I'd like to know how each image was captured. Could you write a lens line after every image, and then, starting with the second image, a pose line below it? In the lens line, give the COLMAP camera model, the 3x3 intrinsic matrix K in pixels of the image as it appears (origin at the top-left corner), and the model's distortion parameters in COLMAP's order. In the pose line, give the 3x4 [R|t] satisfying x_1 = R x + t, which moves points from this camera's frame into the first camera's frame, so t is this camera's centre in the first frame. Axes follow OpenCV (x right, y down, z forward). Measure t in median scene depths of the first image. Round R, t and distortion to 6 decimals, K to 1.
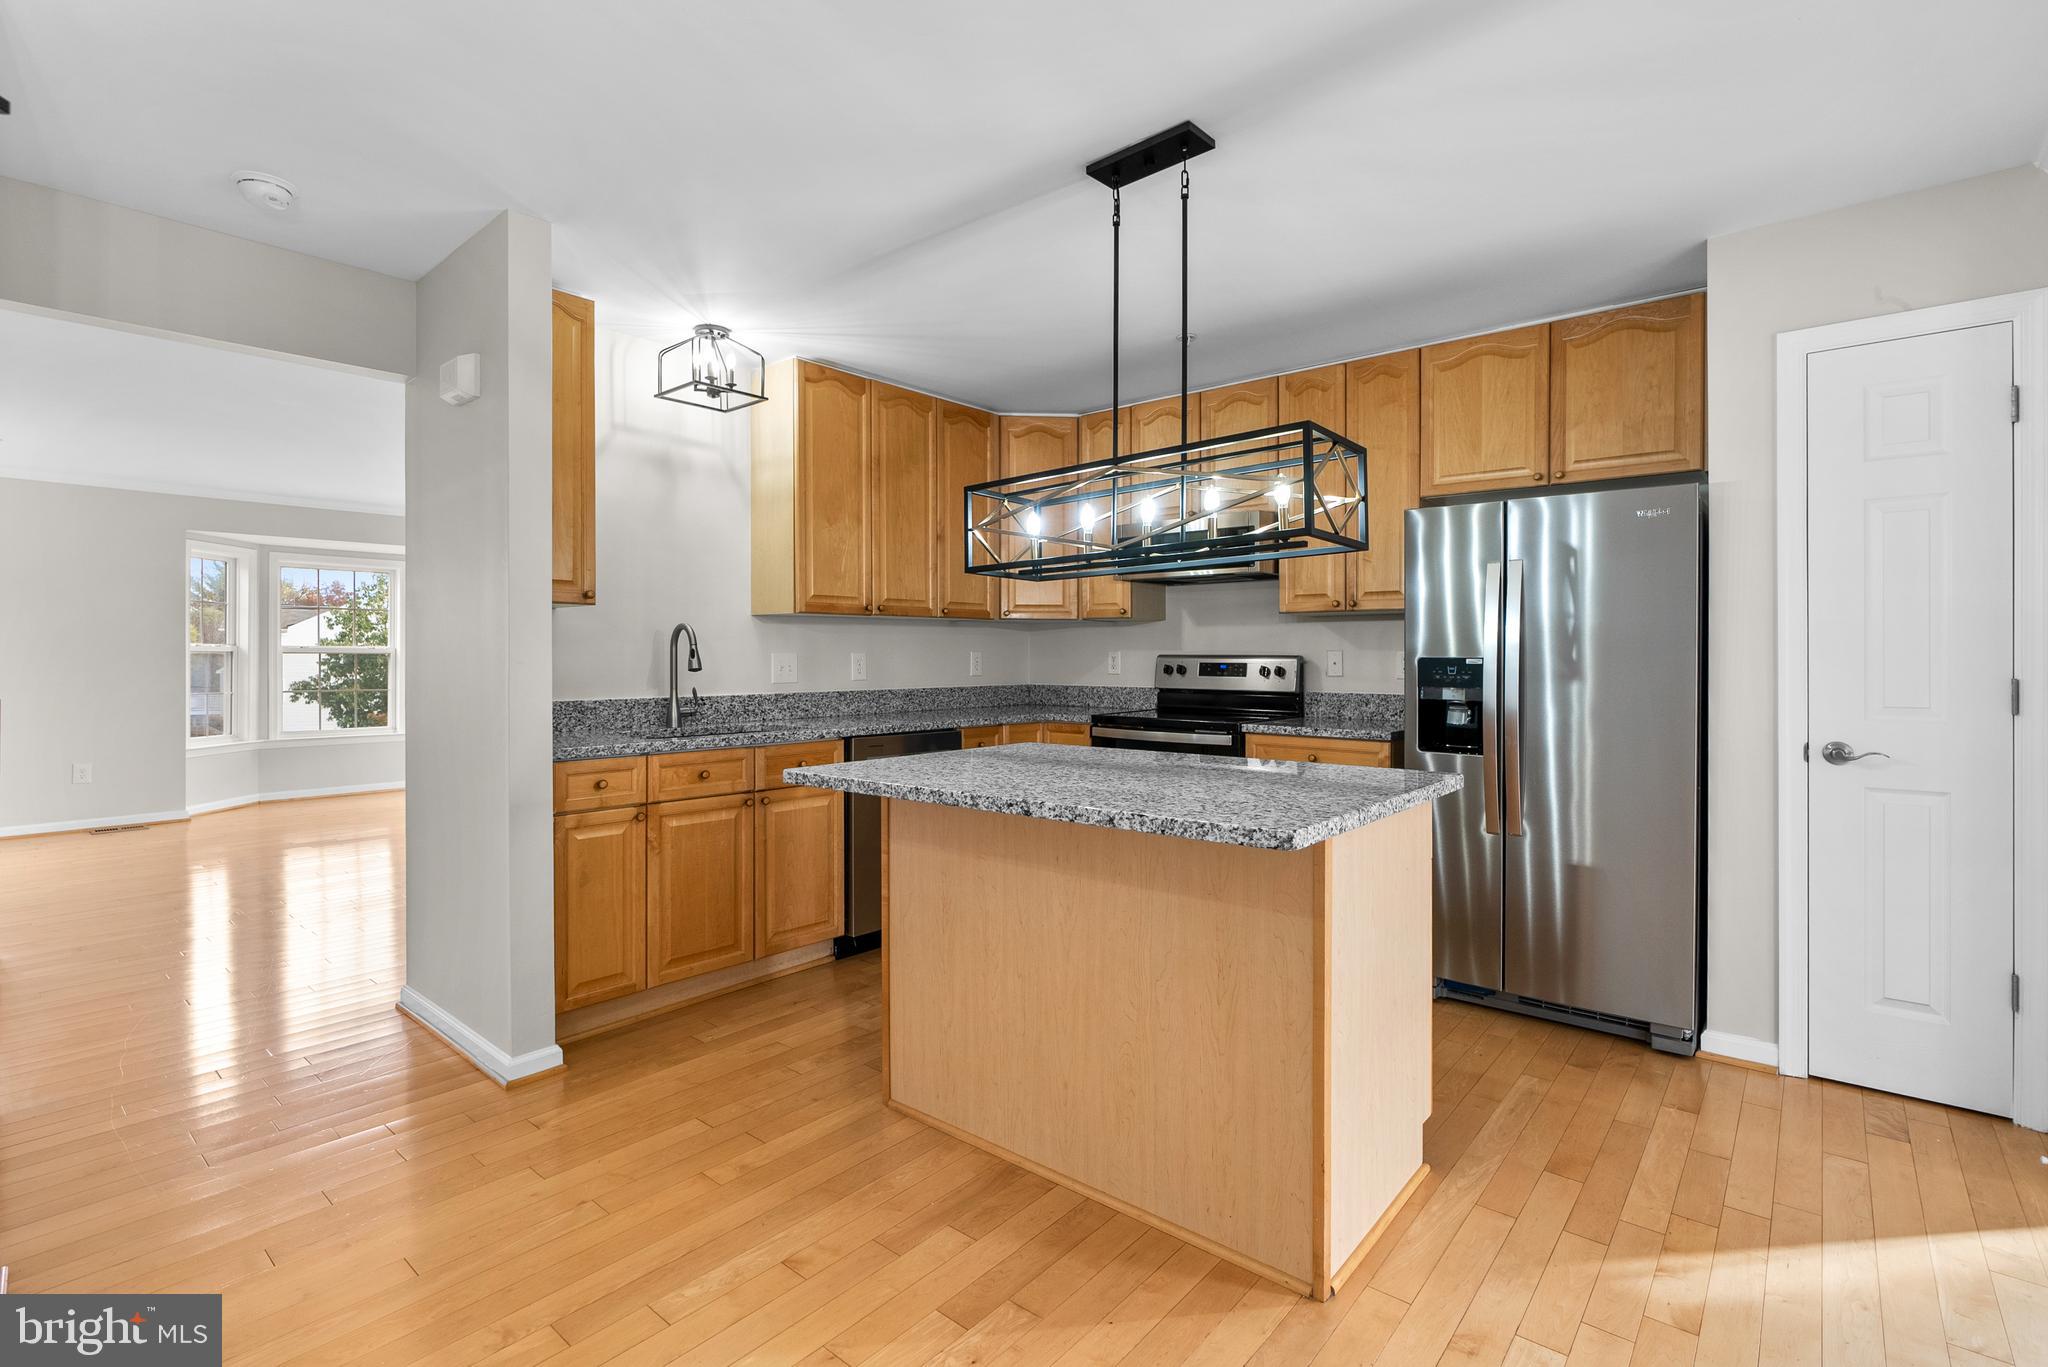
lens RADIAL K [[955.5, 0, 1032.1], [0, 955.5, 658.4], [0, 0, 1]] dist [-0.001116, 0.000185]
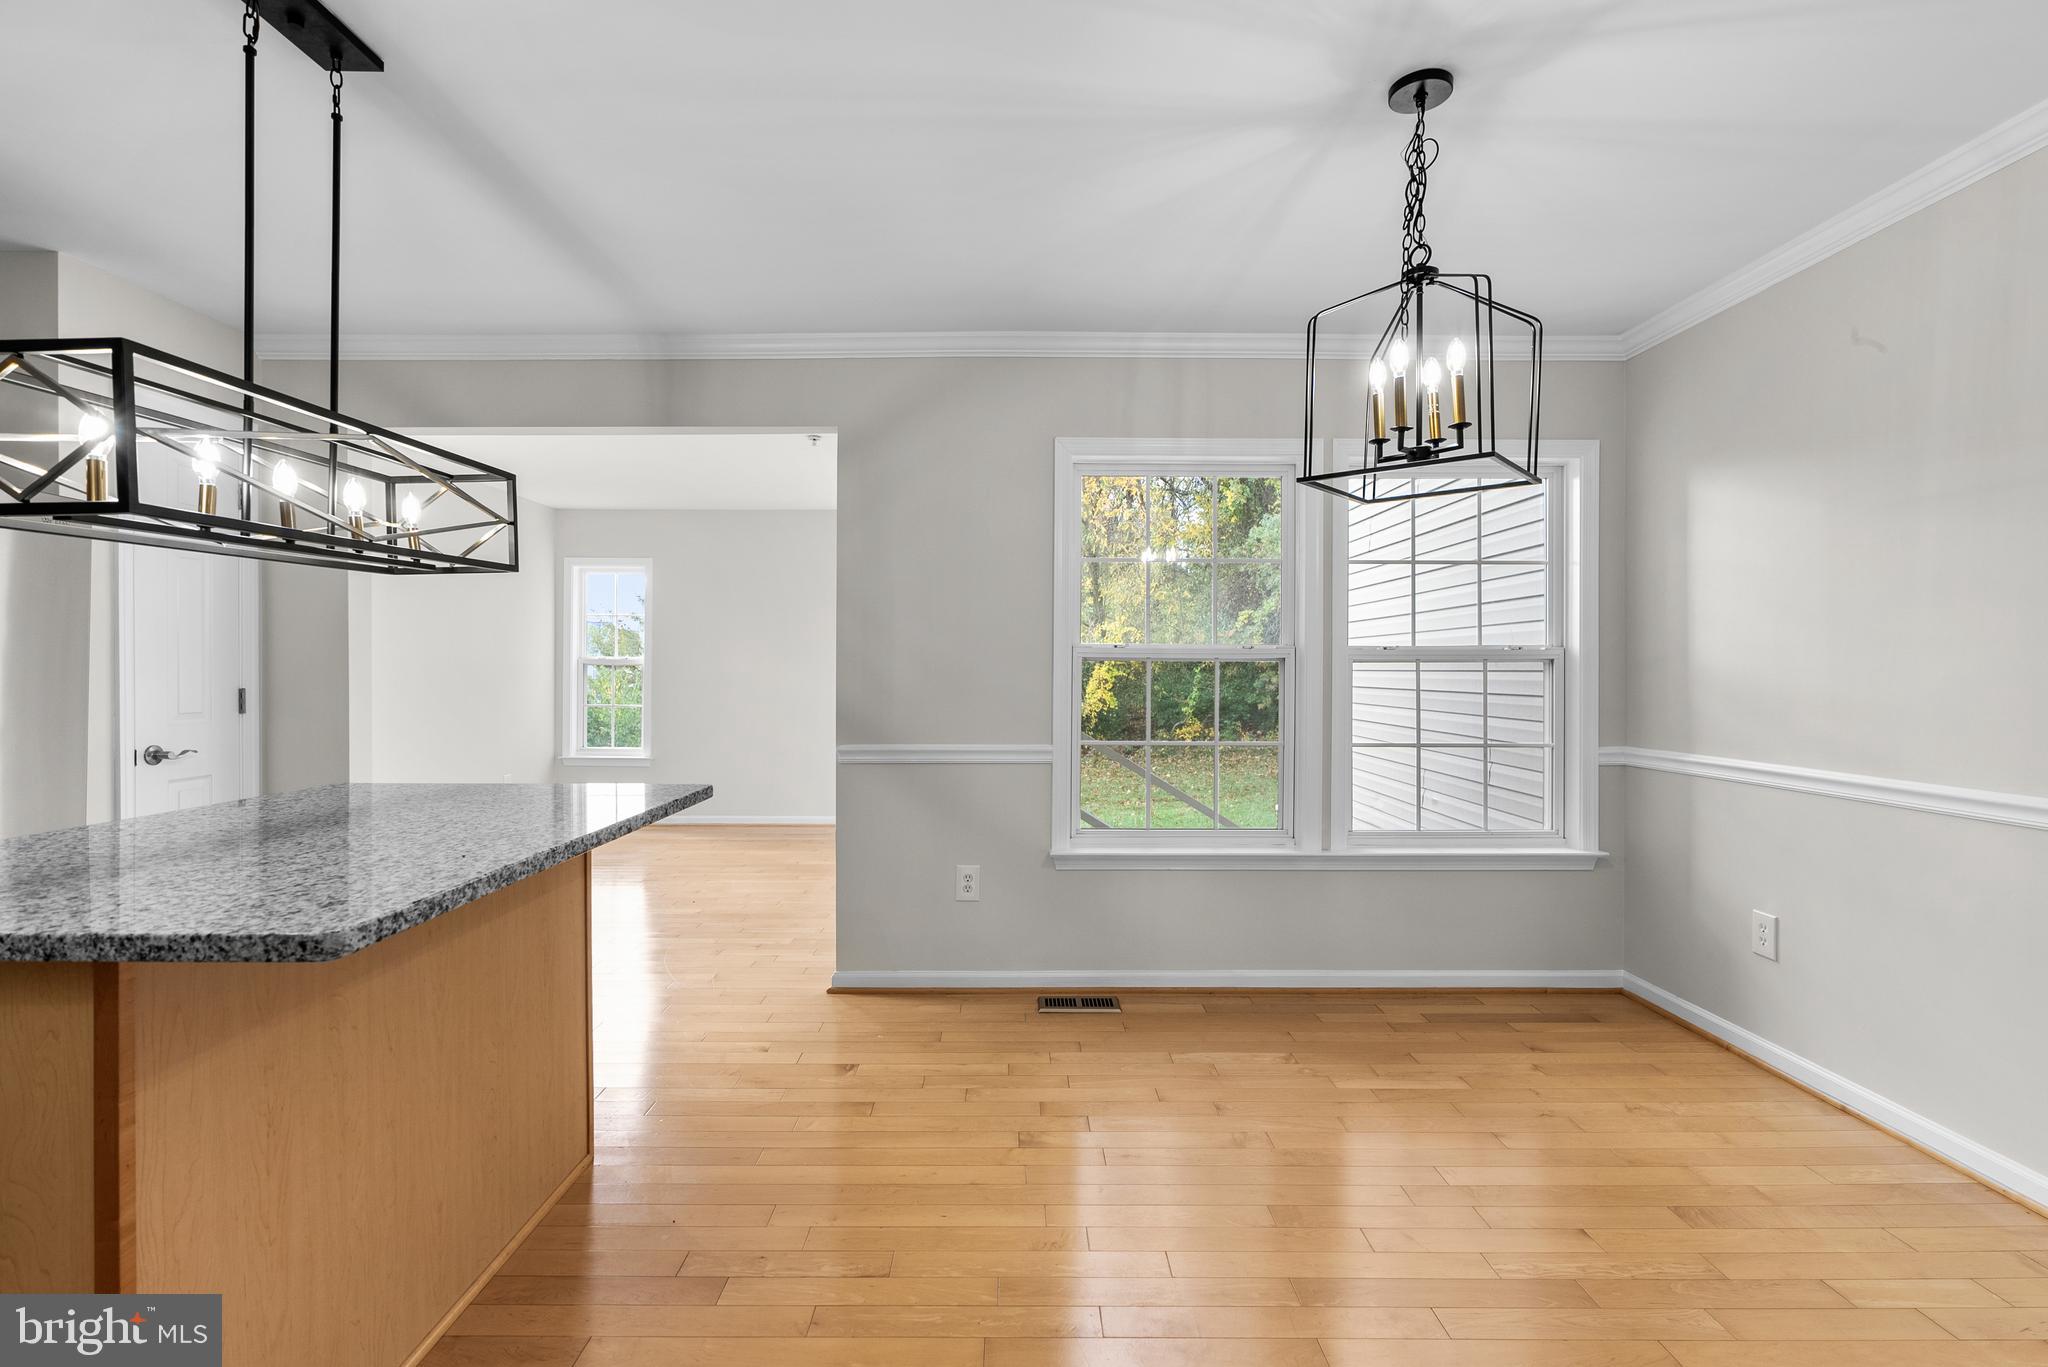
lens RADIAL K [[916.8, 0, 1023.3], [0, 916.8, 672.2], [0, 0, 1]] dist [-0.000940, 0.000121]
pose [[-0.648510, -0.001735, 0.761205, -0.514629], [-0.000294, 0.999998, 0.002028, -0.004507], [-0.761206, 0.001091, -0.648509, 0.665029]]
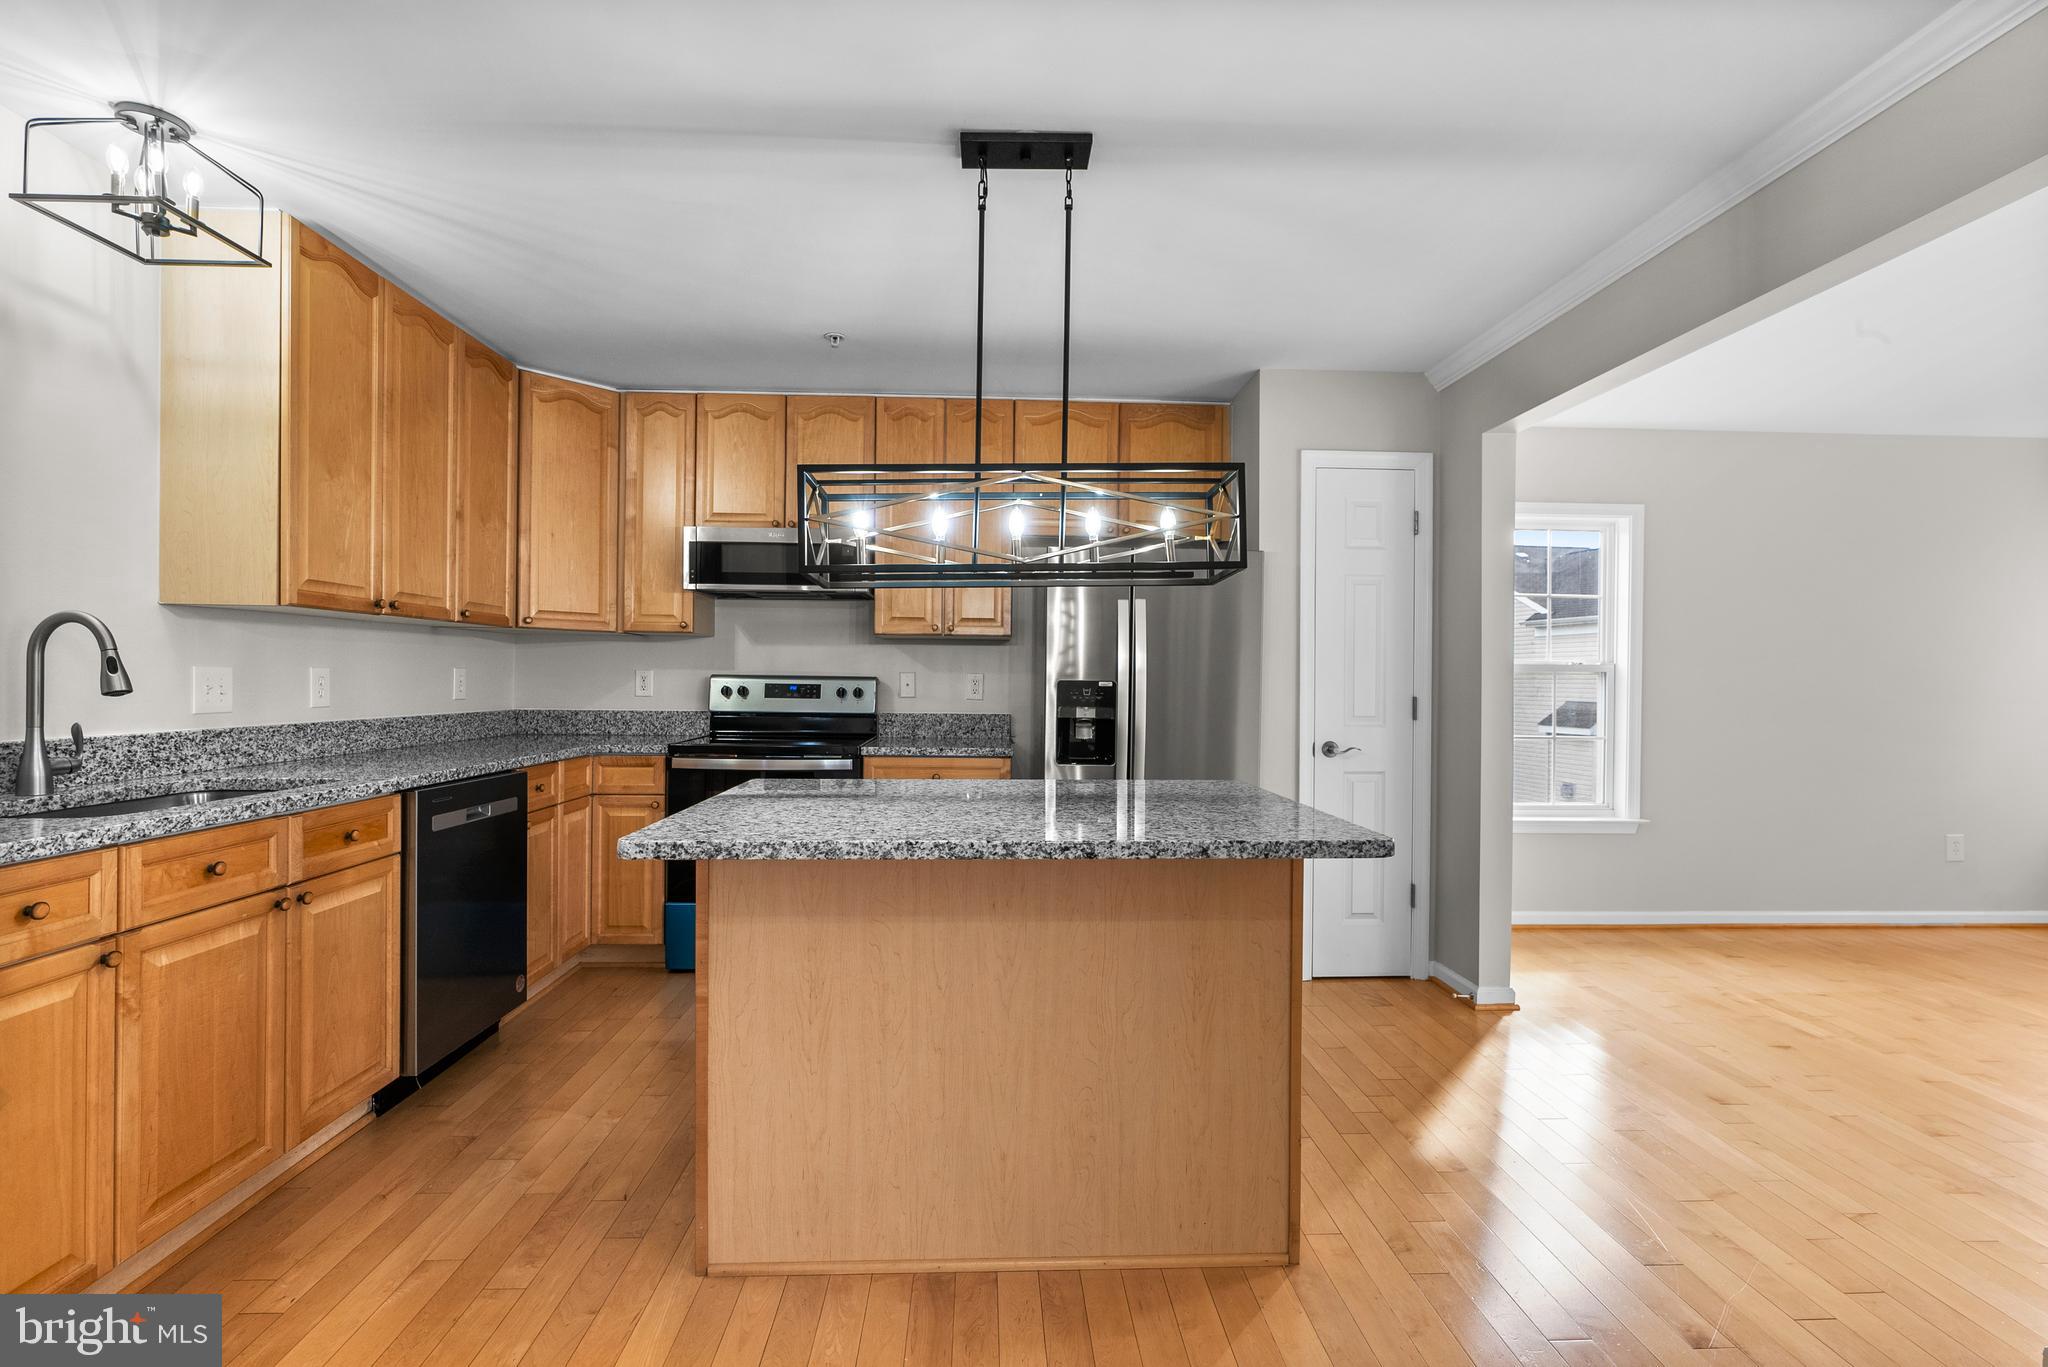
lens RADIAL K [[921.1, 0, 1024.0], [0, 921.1, 683.5], [0, 0, 1]] dist [-0.003485, 0.000191]
pose [[0.737243, 0.004513, 0.675612, -0.314984], [-0.007607, 0.999970, 0.001622, 0.001155], [-0.675584, -0.006335, 0.737256, 0.209740]]
